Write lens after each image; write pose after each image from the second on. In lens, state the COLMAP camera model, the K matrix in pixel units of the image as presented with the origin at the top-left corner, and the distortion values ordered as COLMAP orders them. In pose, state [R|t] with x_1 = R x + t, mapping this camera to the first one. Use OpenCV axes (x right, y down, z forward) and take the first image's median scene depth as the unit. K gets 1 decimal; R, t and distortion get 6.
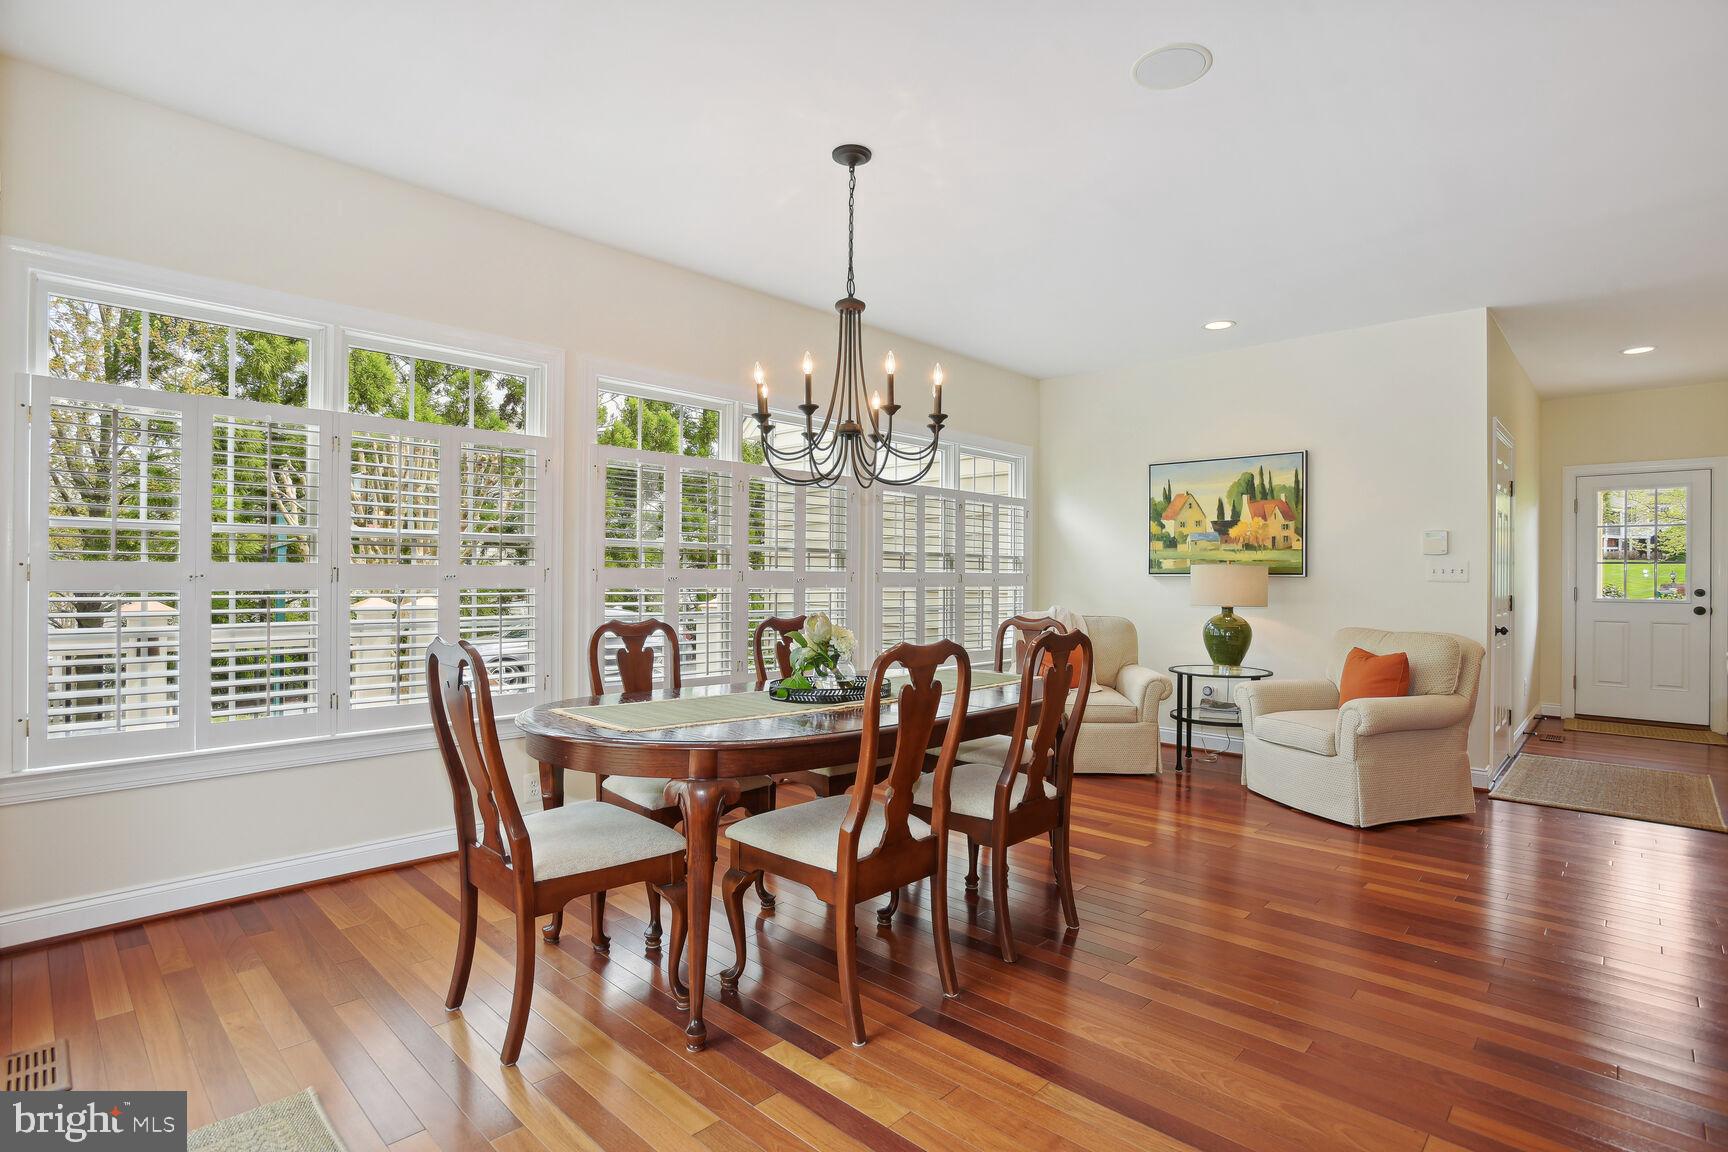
lens RADIAL K [[832.6, 0, 864.0], [0, 832.6, 576.0], [0, 0, 1]] dist [-0.020695, 0.012546]
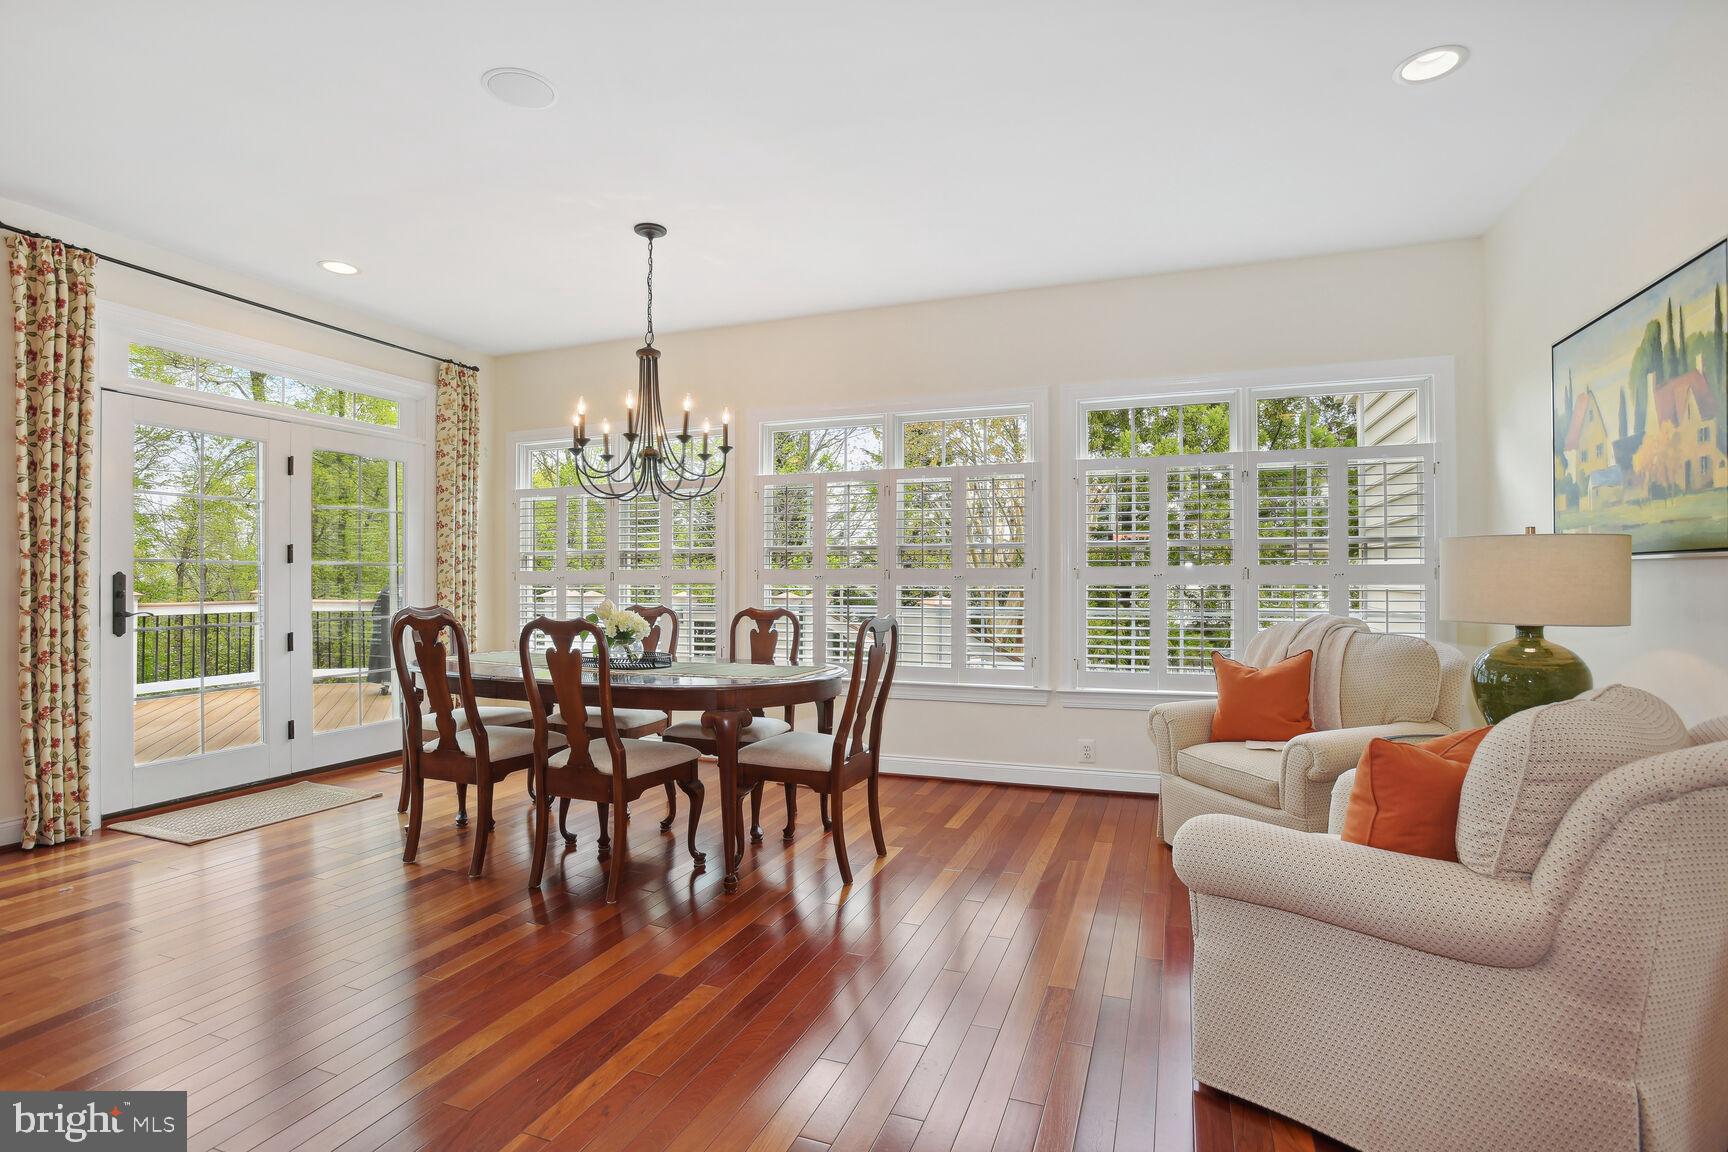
lens RADIAL K [[832.6, 0, 864.0], [0, 832.6, 576.0], [0, 0, 1]] dist [-0.020695, 0.012546]
pose [[0.395888, -0.011741, -0.918224, 0.721779], [0.002824, 0.999929, -0.011568, 0.013713], [0.918294, 0.001986, 0.395893, 0.462805]]
